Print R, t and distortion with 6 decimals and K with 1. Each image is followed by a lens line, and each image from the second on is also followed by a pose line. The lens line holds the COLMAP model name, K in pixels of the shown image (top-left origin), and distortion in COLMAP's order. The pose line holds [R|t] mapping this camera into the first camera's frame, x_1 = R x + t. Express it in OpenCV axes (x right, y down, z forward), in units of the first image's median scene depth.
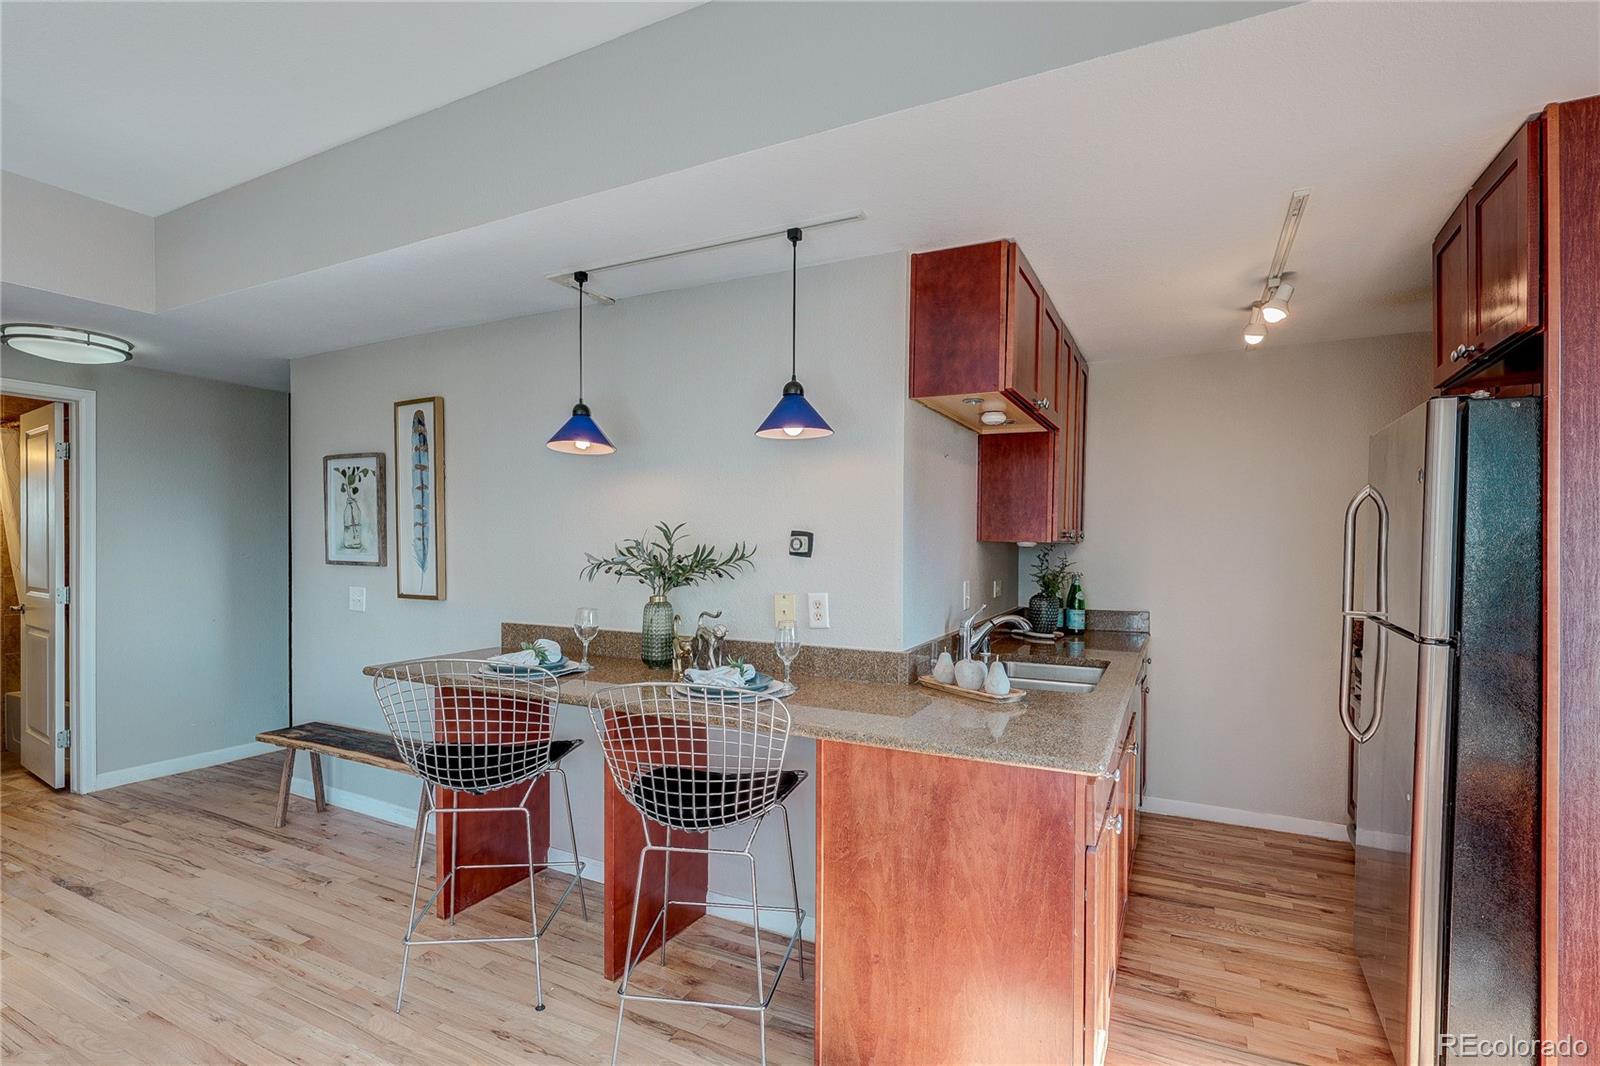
lens RADIAL K [[740.8, 0, 803.6], [0, 740.8, 545.2], [0, 0, 1]] dist [0.002452, 0.000058]
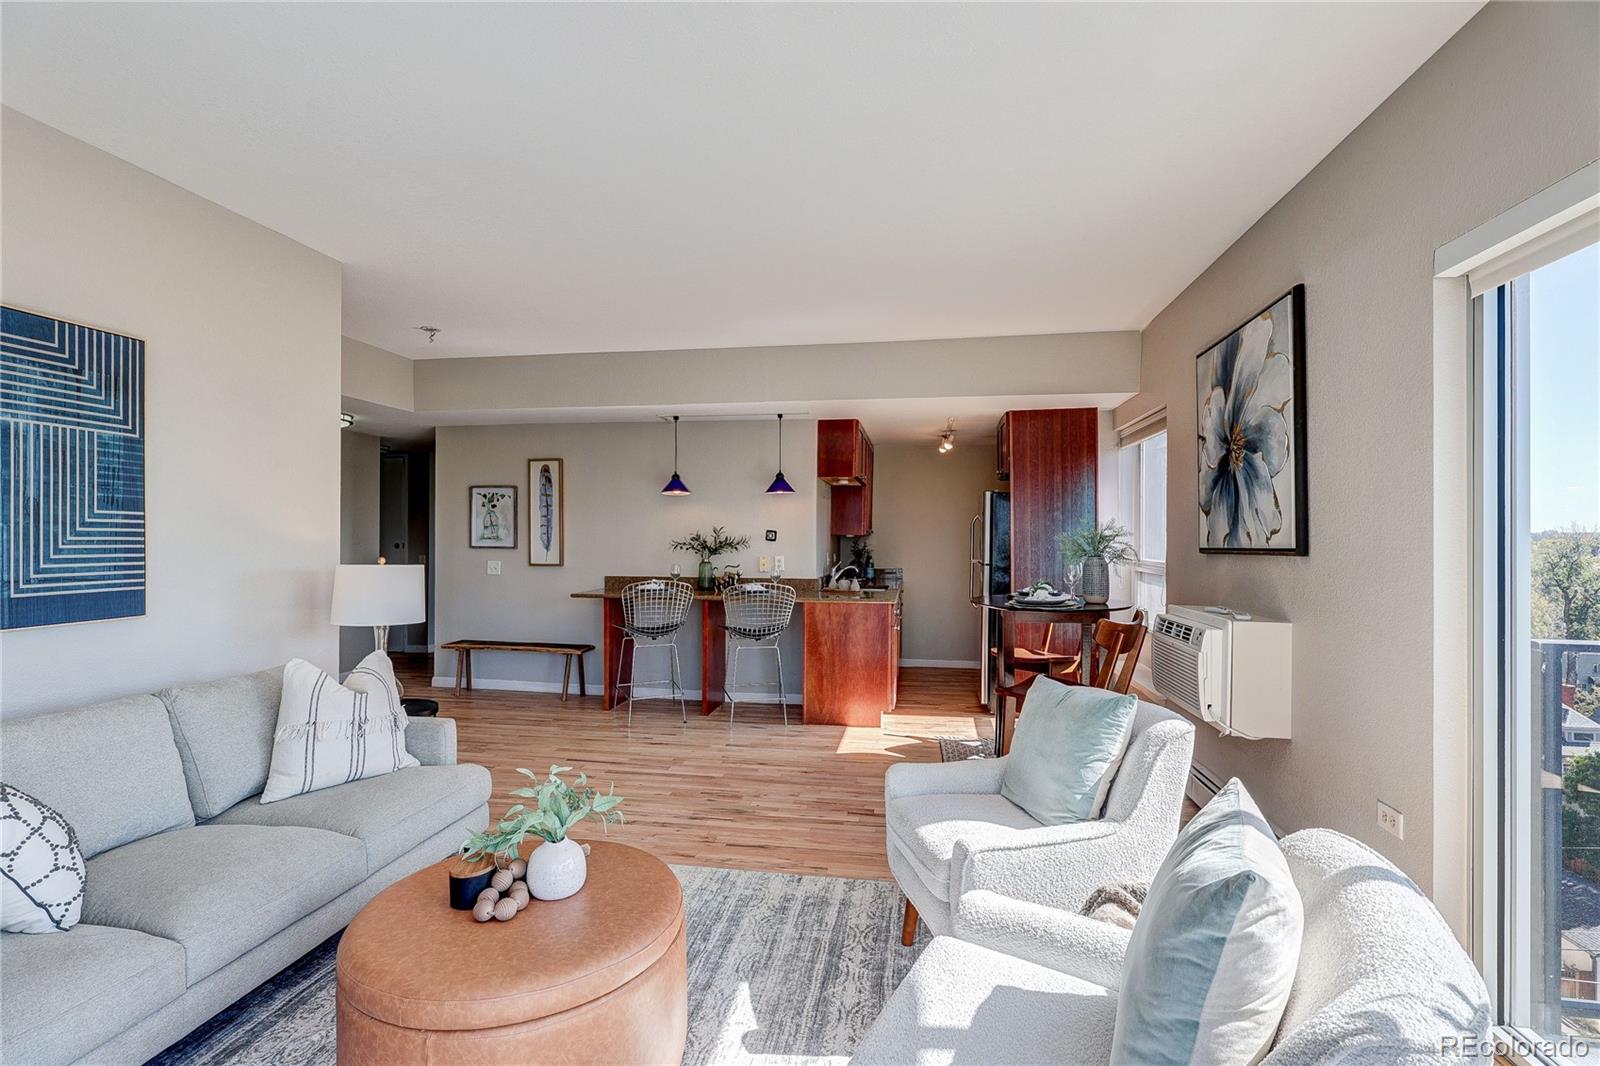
lens RADIAL K [[740.8, 0, 808.4], [0, 740.8, 529.3], [0, 0, 1]] dist [0.002452, 0.000058]
pose [[0.946517, 0.001498, 0.322650, -0.605484], [0.002579, 0.999922, -0.012208, 0.005867], [-0.322643, 0.012387, 0.946440, -1.181402]]
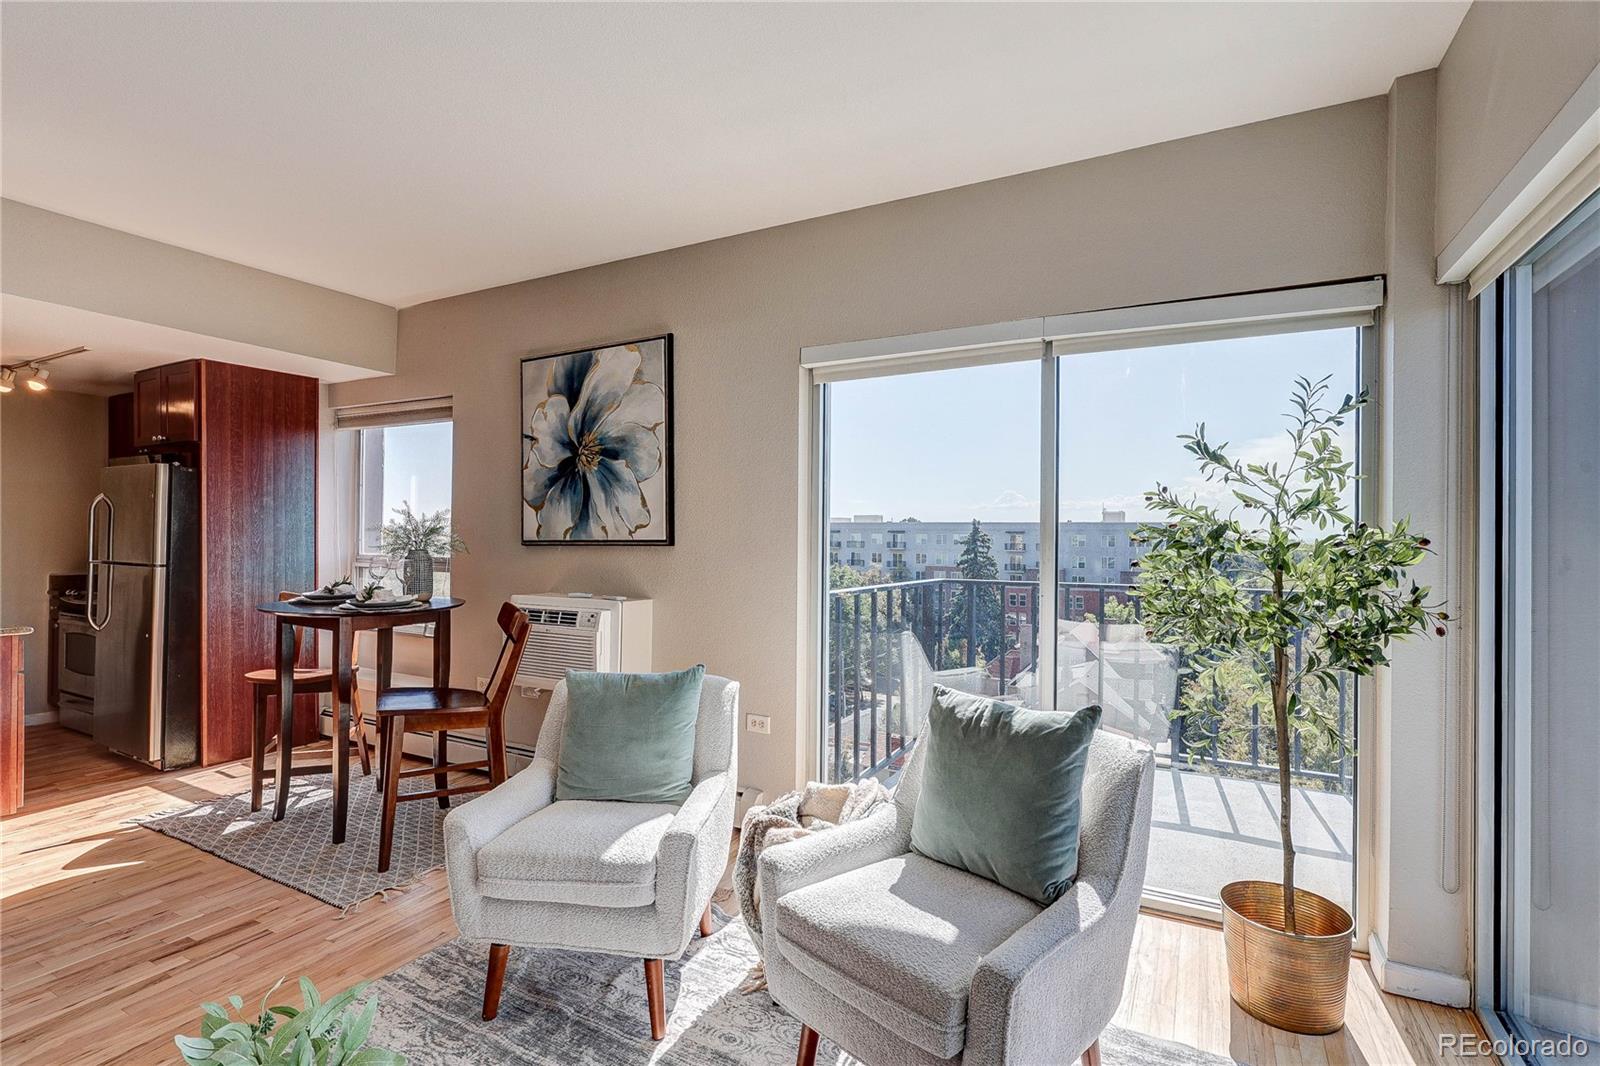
lens RADIAL K [[740.8, 0, 810.0], [0, 740.8, 536.7], [0, 0, 1]] dist [0.002452, 0.000058]
pose [[0.007339, -0.004110, 0.999965, -0.943250], [-0.005600, 0.999976, 0.004152, 0.009084], [-0.999957, -0.005630, 0.007316, -0.687125]]
